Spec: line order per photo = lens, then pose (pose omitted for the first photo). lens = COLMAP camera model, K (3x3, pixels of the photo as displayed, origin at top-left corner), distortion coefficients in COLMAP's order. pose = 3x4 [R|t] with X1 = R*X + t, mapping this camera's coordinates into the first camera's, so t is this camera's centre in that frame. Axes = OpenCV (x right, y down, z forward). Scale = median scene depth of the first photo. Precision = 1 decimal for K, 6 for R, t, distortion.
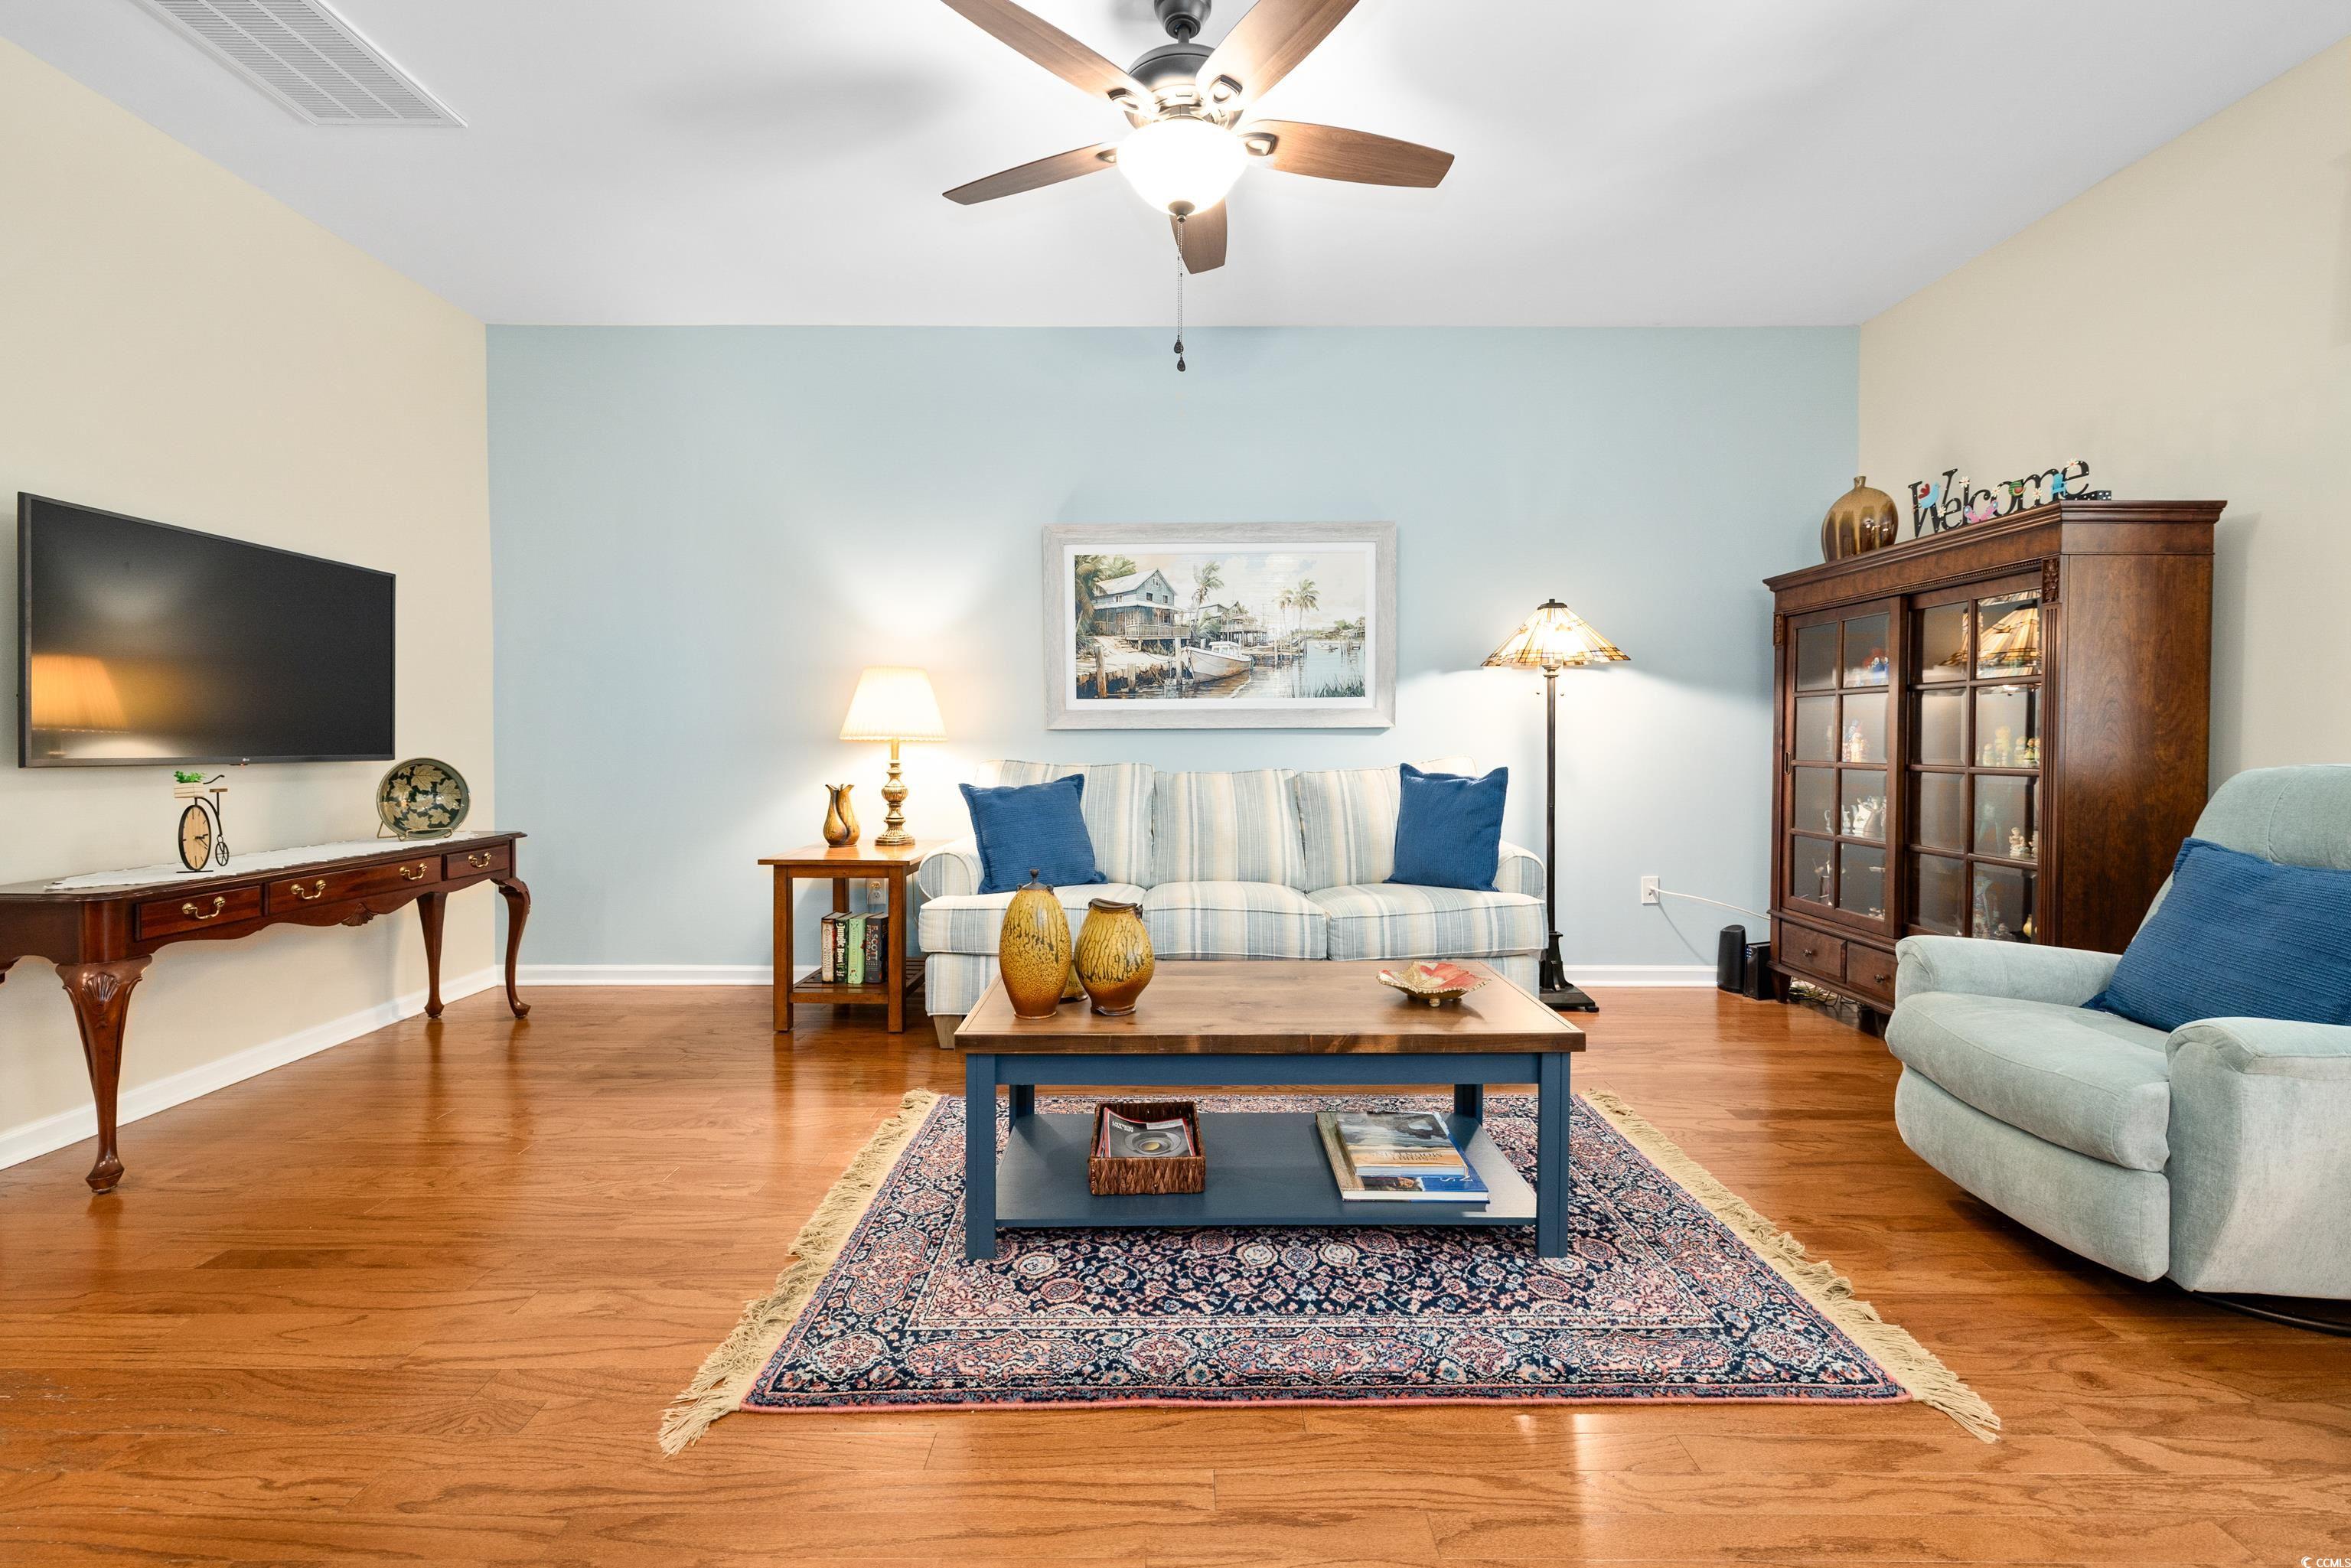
lens RADIAL K [[996.3, 0, 1183.9], [0, 996.3, 760.8], [0, 0, 1]] dist [0.002583, 0.000307]
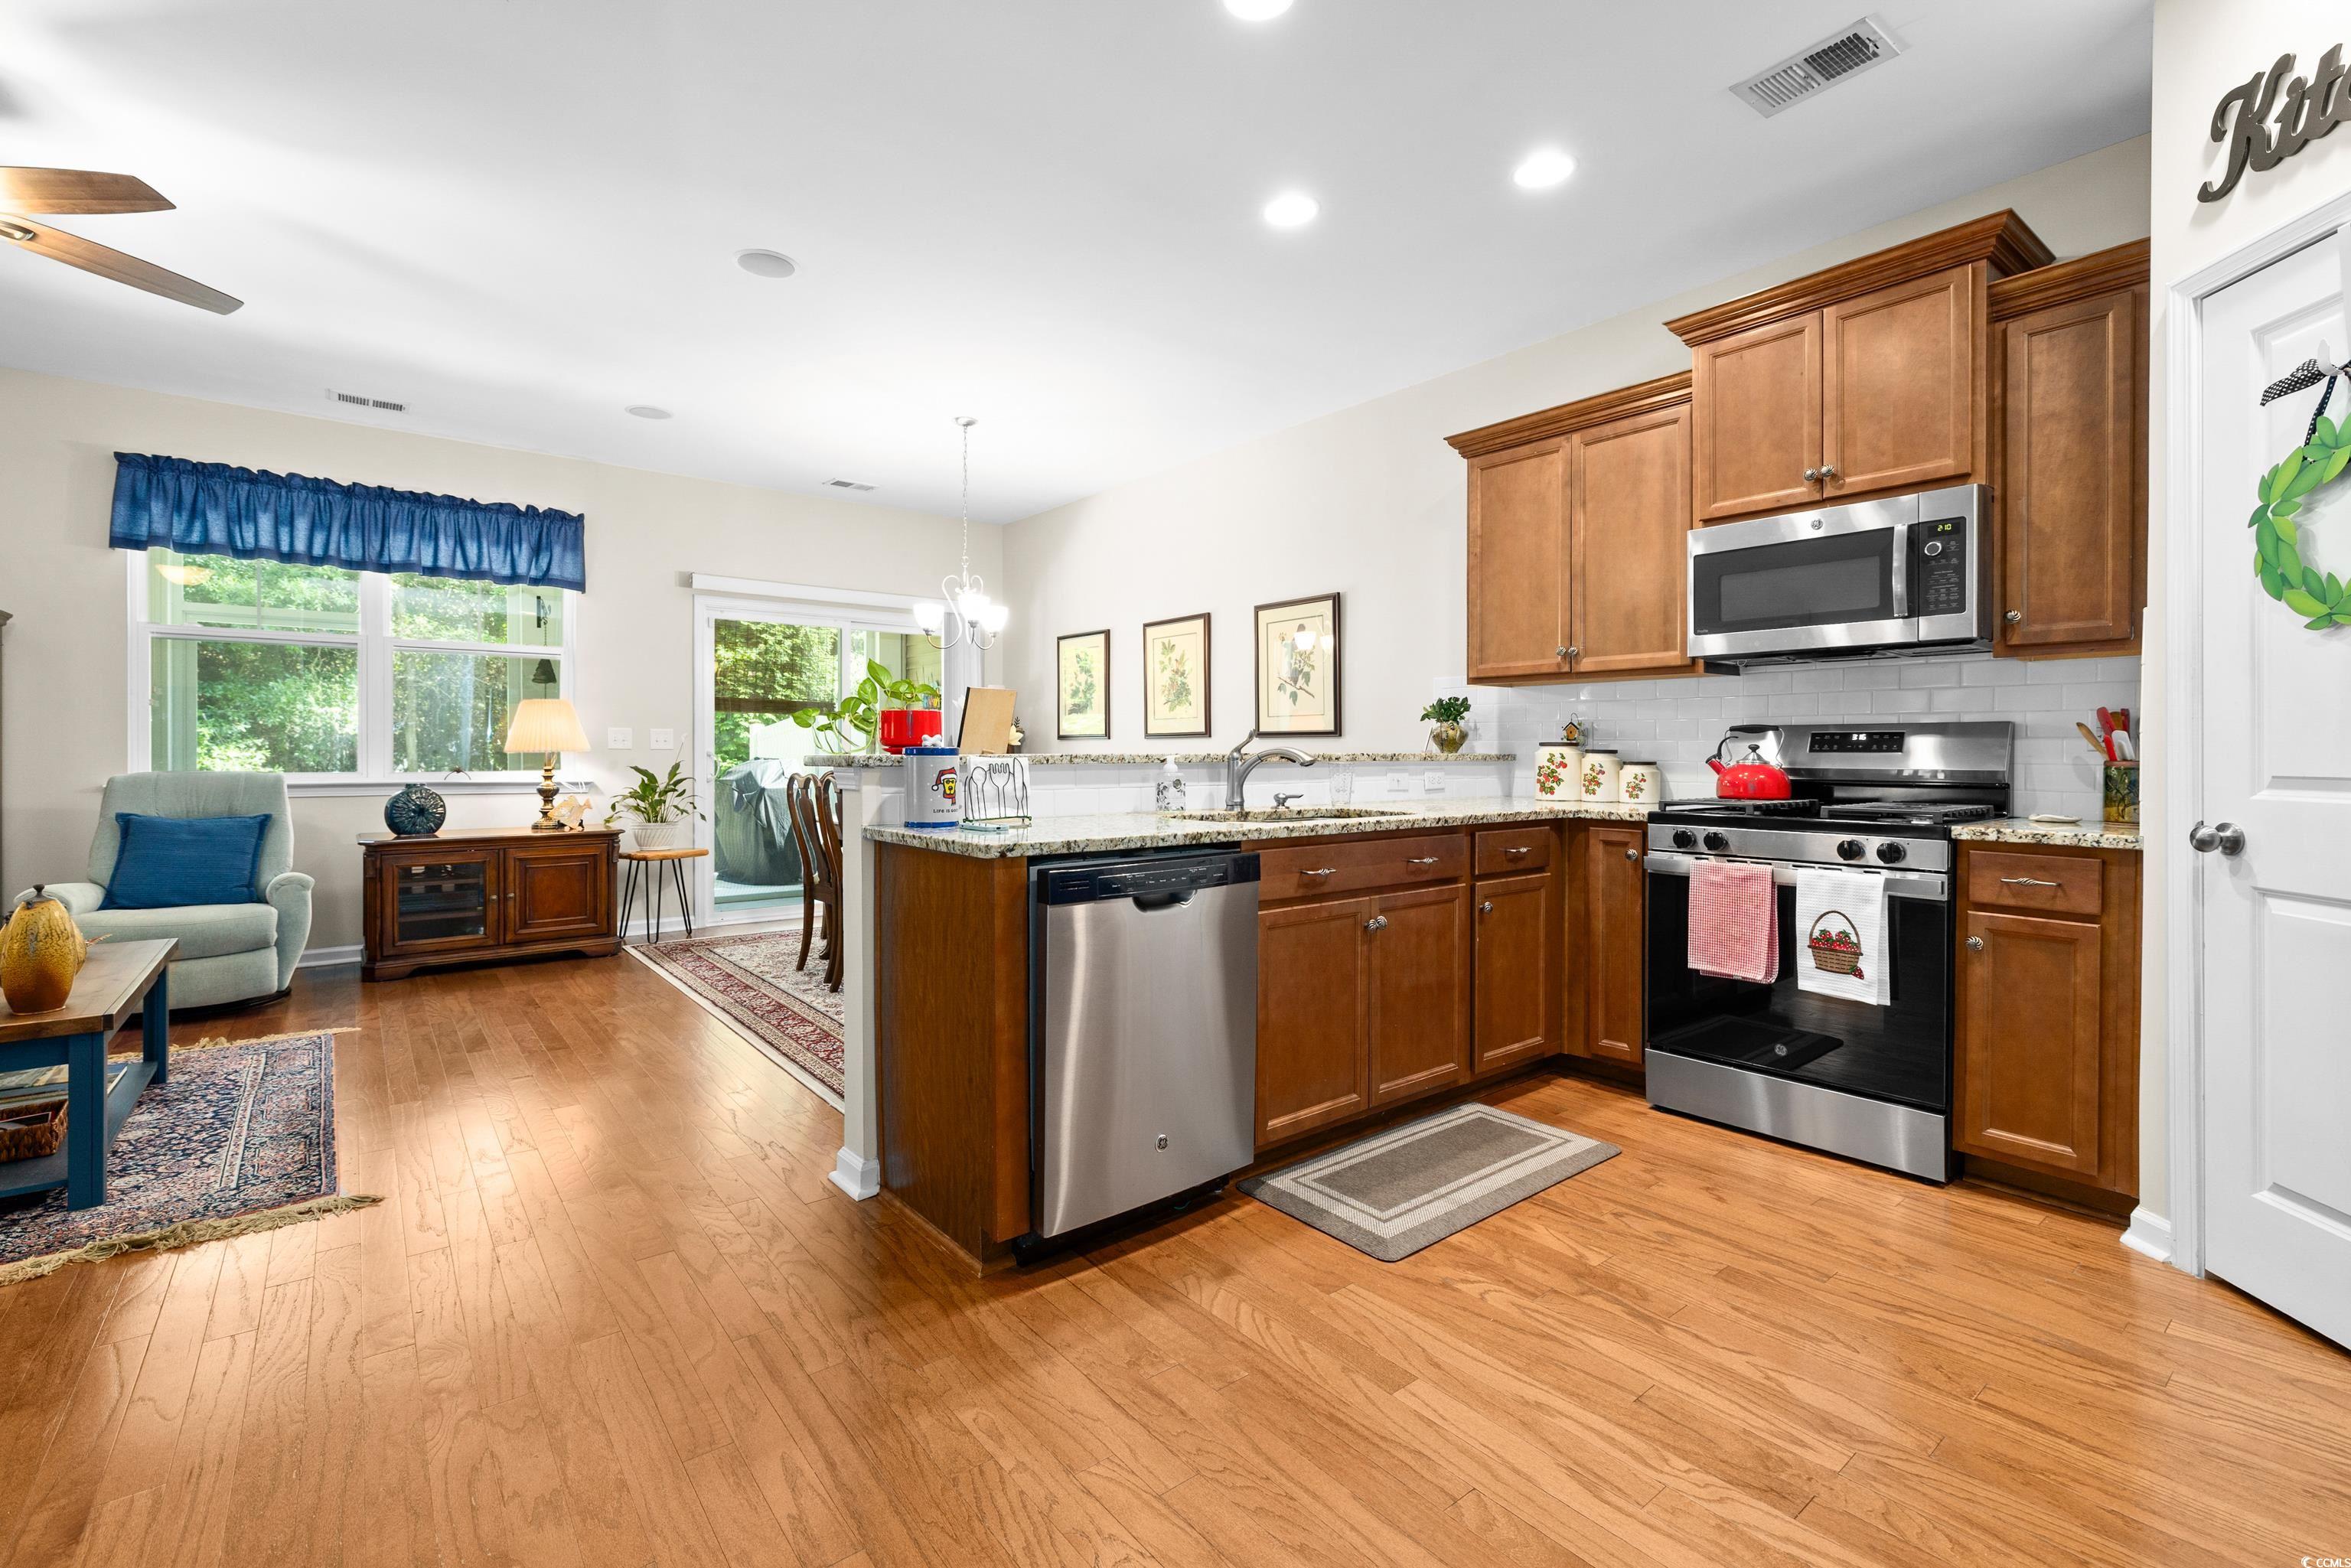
lens RADIAL K [[996.3, 0, 1166.7], [0, 996.3, 763.8], [0, 0, 1]] dist [0.002583, 0.000307]
pose [[-0.628260, -0.013336, 0.777889, -0.929177], [0.011677, 0.999579, 0.026568, -0.021942], [-0.777916, 0.025775, -0.627840, 0.356918]]
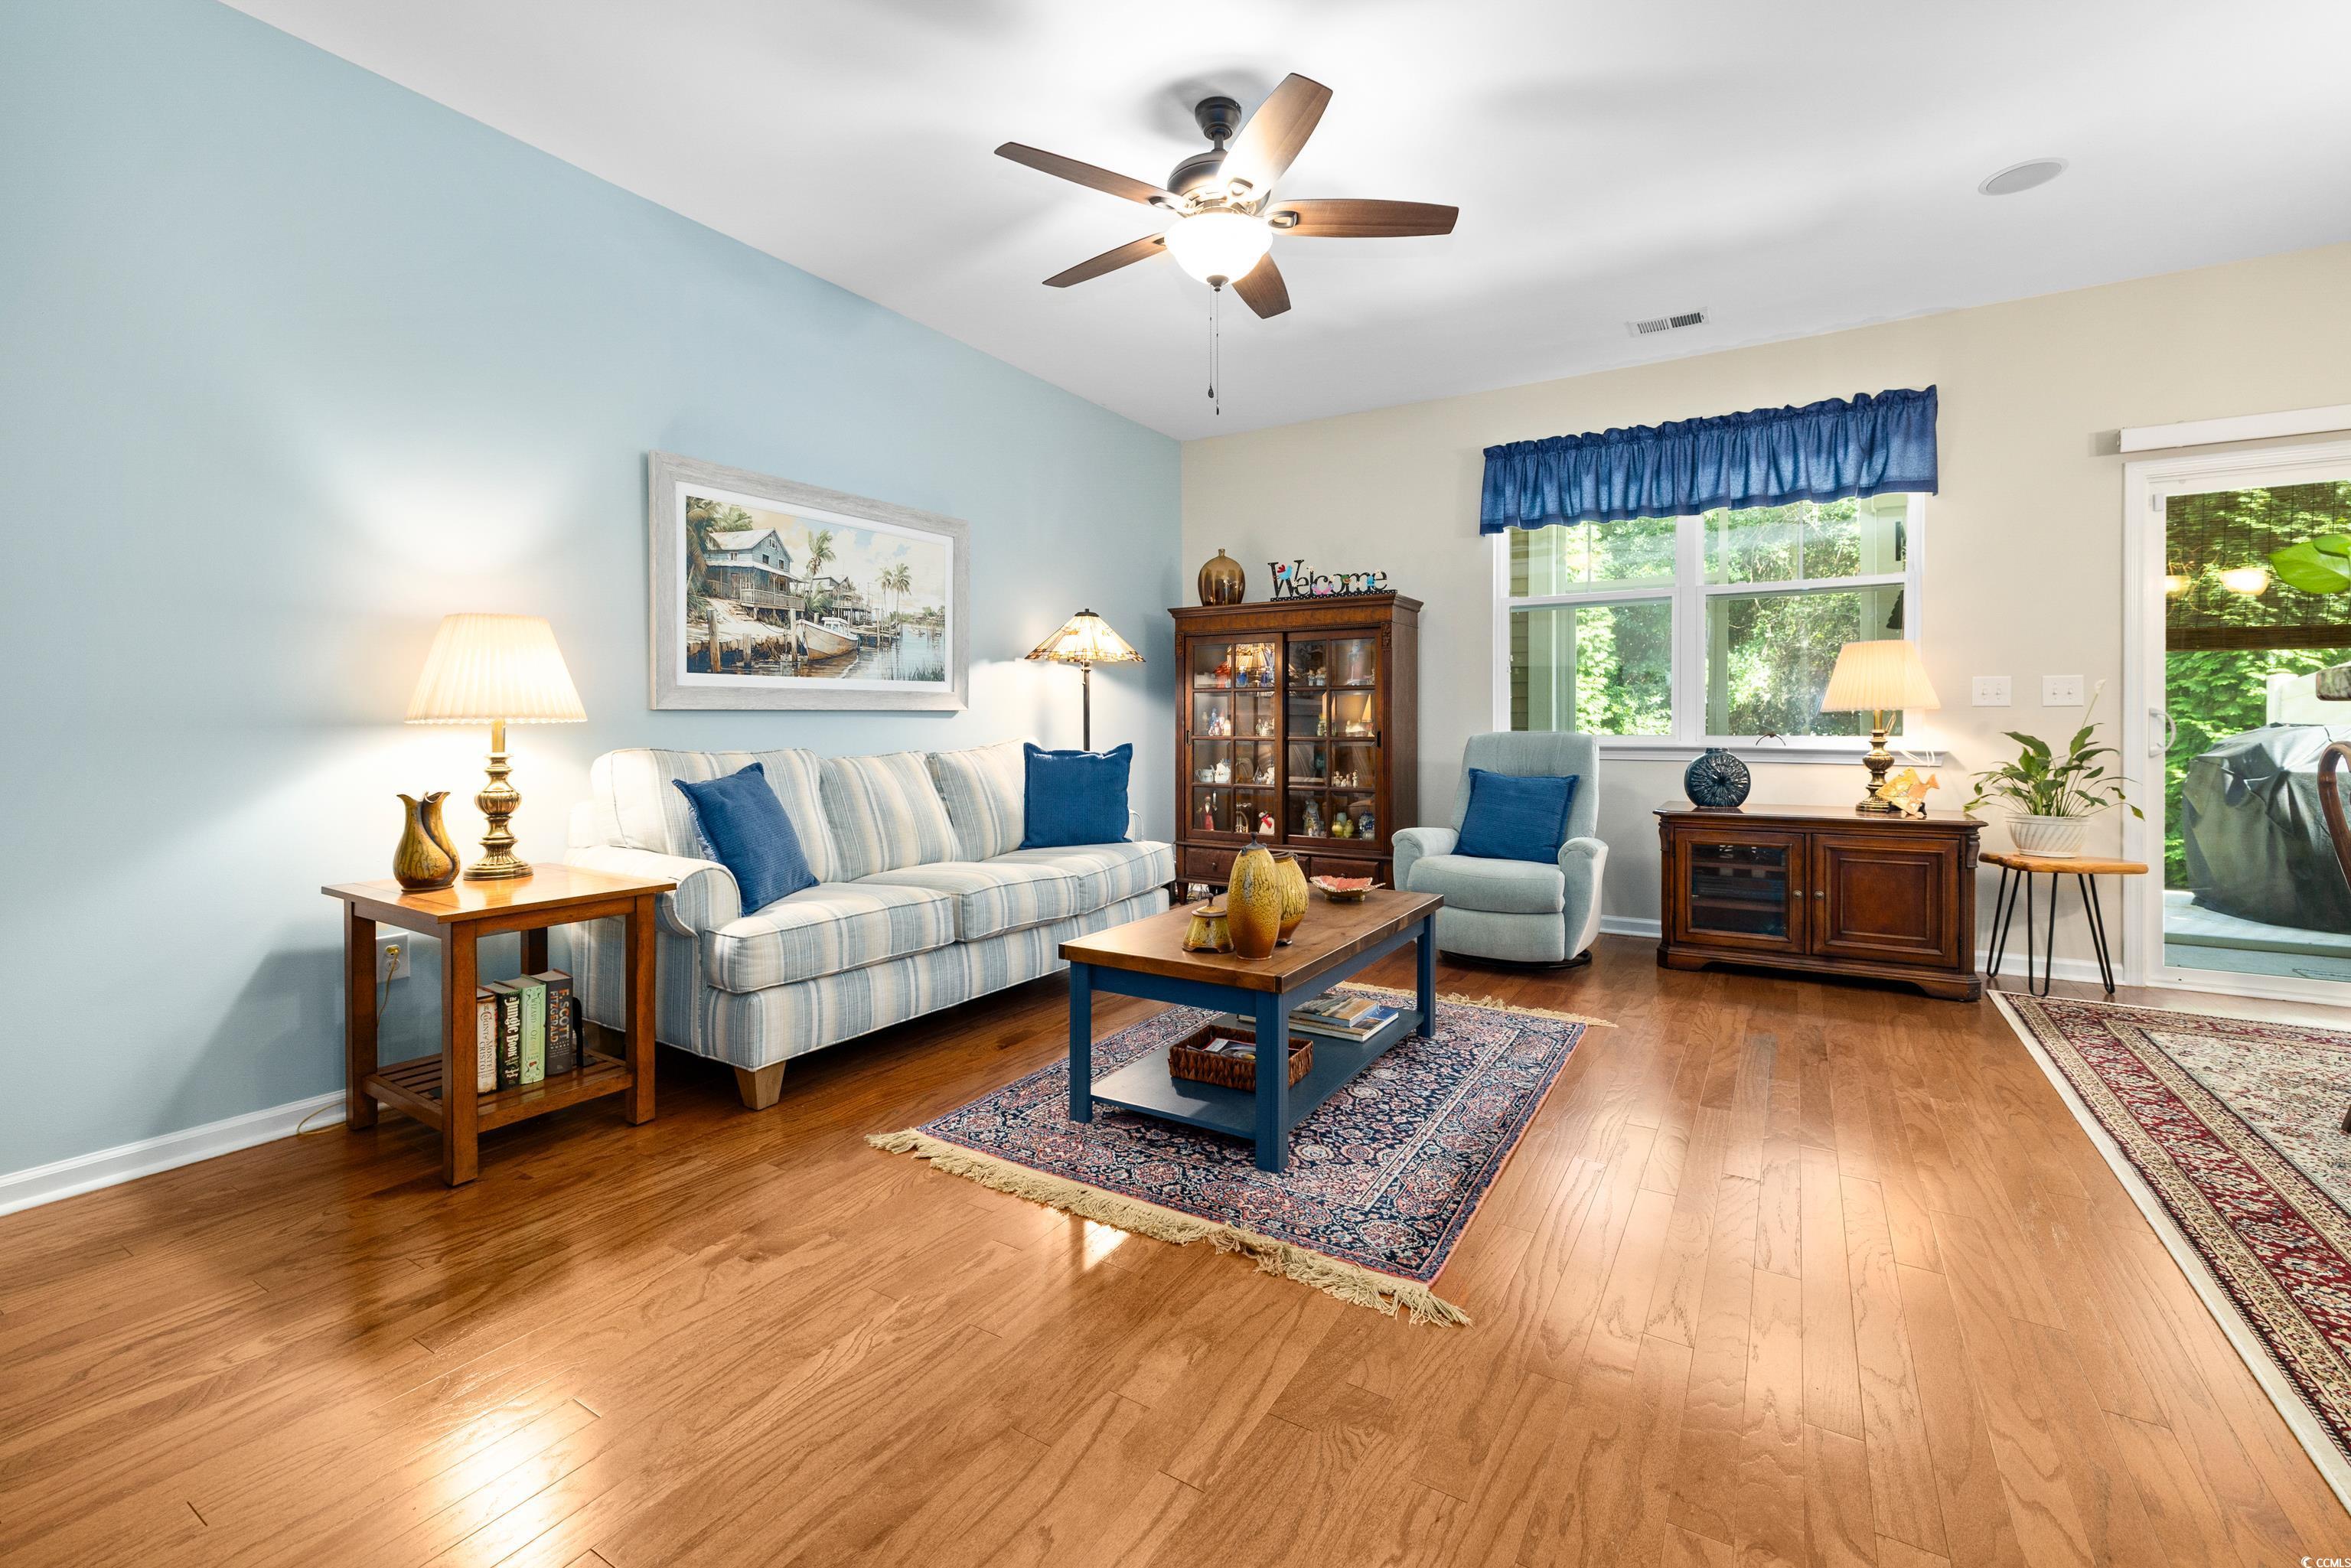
lens RADIAL K [[996.3, 0, 1190.1], [0, 996.3, 729.2], [0, 0, 1]] dist [0.002583, 0.000307]
pose [[0.521151, -0.007938, 0.853427, -0.594529], [0.021224, 0.999768, -0.003662, -0.004047], [-0.853200, 0.020022, 0.521199, 0.229540]]
